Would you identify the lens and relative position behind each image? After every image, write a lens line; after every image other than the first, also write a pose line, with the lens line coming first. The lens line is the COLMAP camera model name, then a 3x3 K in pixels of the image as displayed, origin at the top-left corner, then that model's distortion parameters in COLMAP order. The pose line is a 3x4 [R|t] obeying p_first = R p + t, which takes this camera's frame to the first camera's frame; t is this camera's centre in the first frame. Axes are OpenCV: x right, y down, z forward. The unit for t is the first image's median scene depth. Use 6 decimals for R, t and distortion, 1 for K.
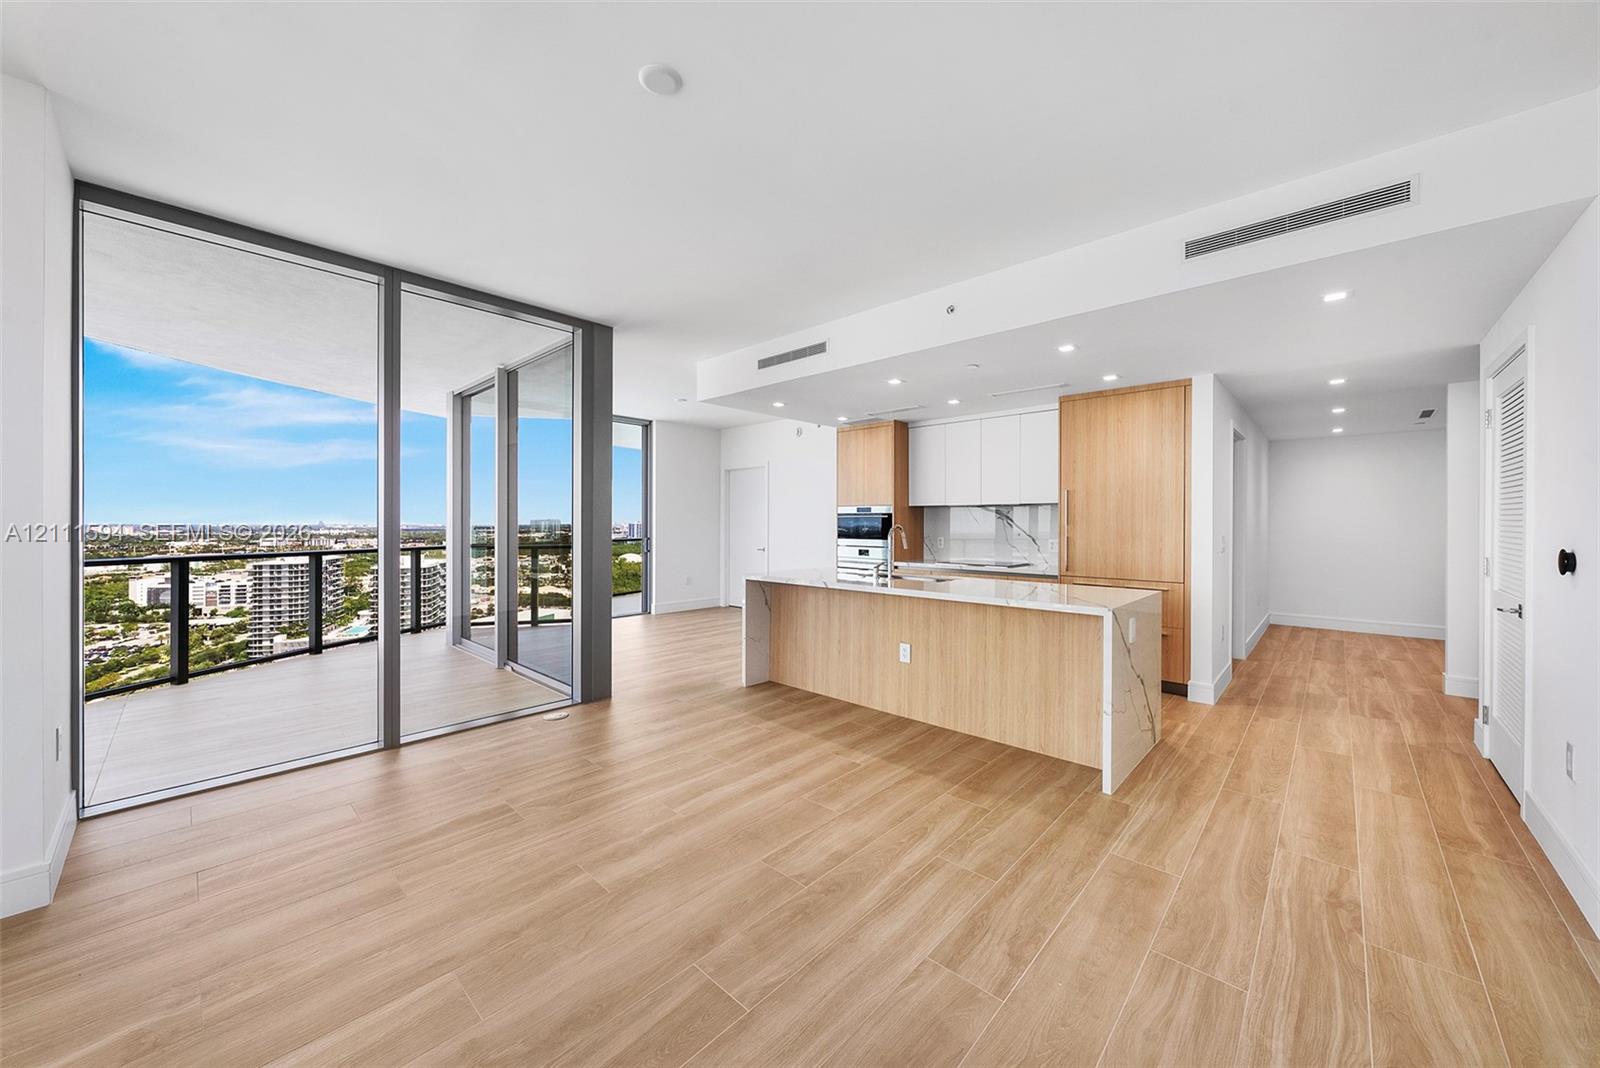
lens RADIAL K [[592.6, 0, 809.8], [0, 592.6, 524.4], [0, 0, 1]] dist [-0.000882, -0.000144]
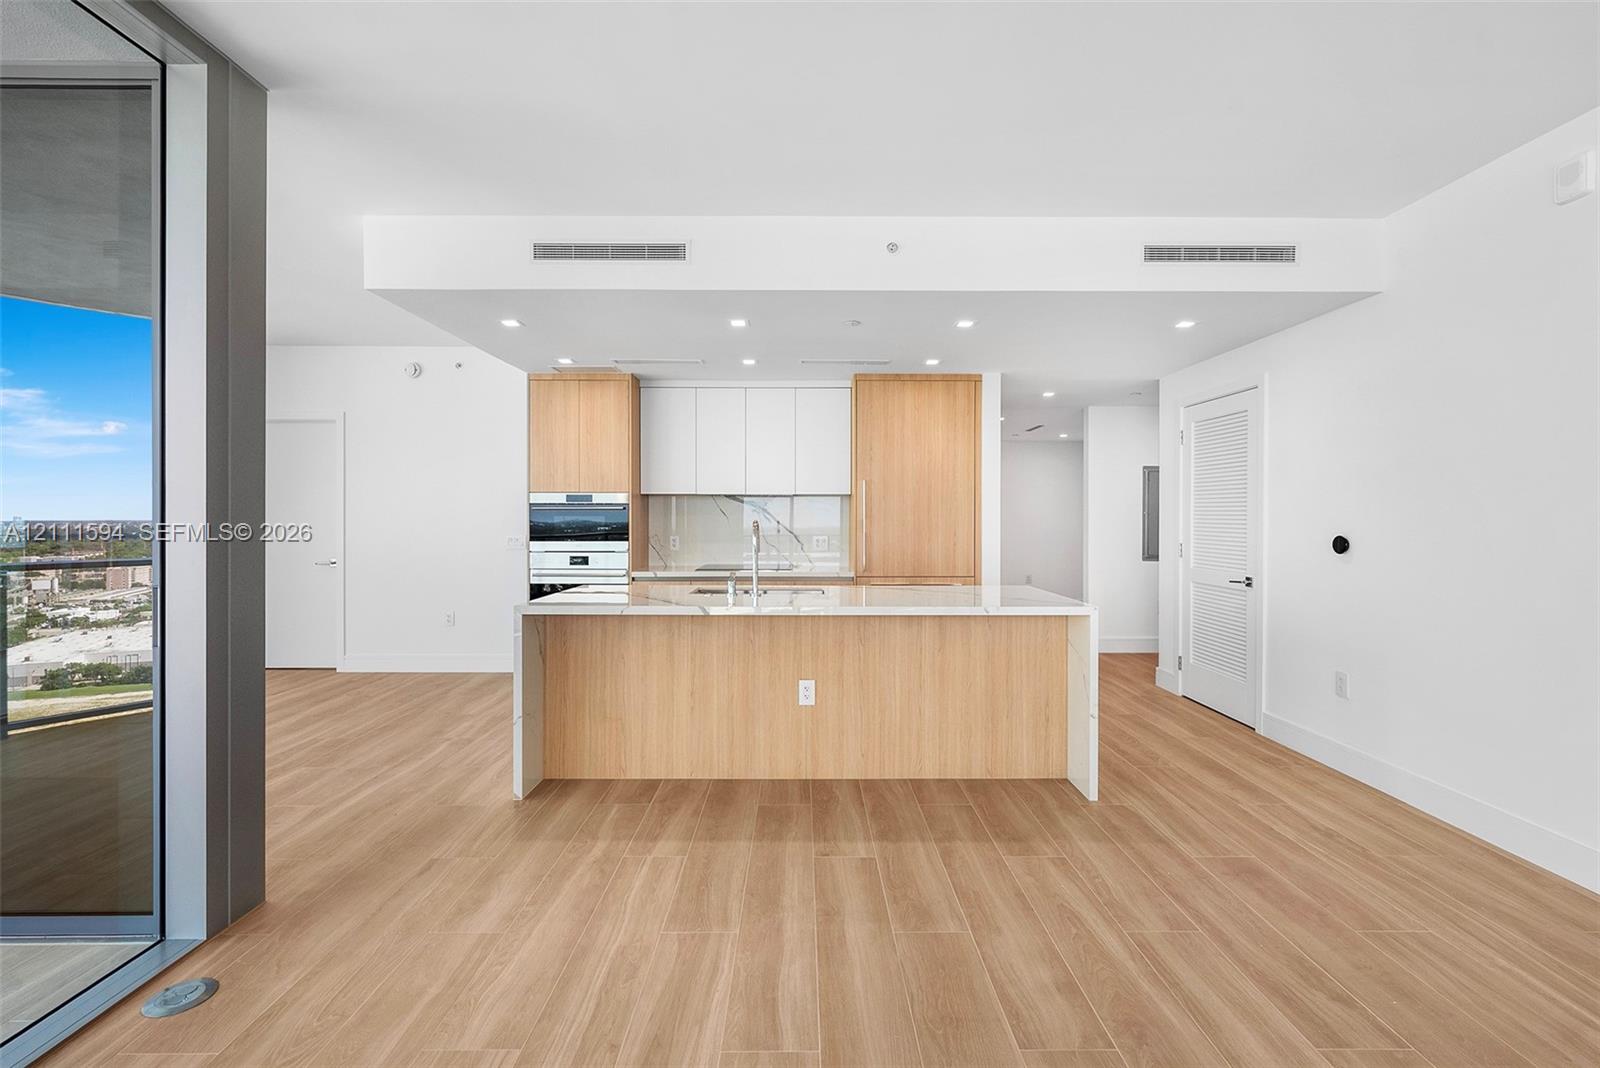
lens RADIAL K [[712.4, 0, 802.1], [0, 712.4, 519.2], [0, 0, 1]] dist [0.001523, -0.000295]
pose [[0.725960, -0.003653, 0.687727, -0.472292], [0.002793, 0.999993, 0.002363, -0.002810], [-0.687731, 0.000205, 0.725966, 0.367241]]
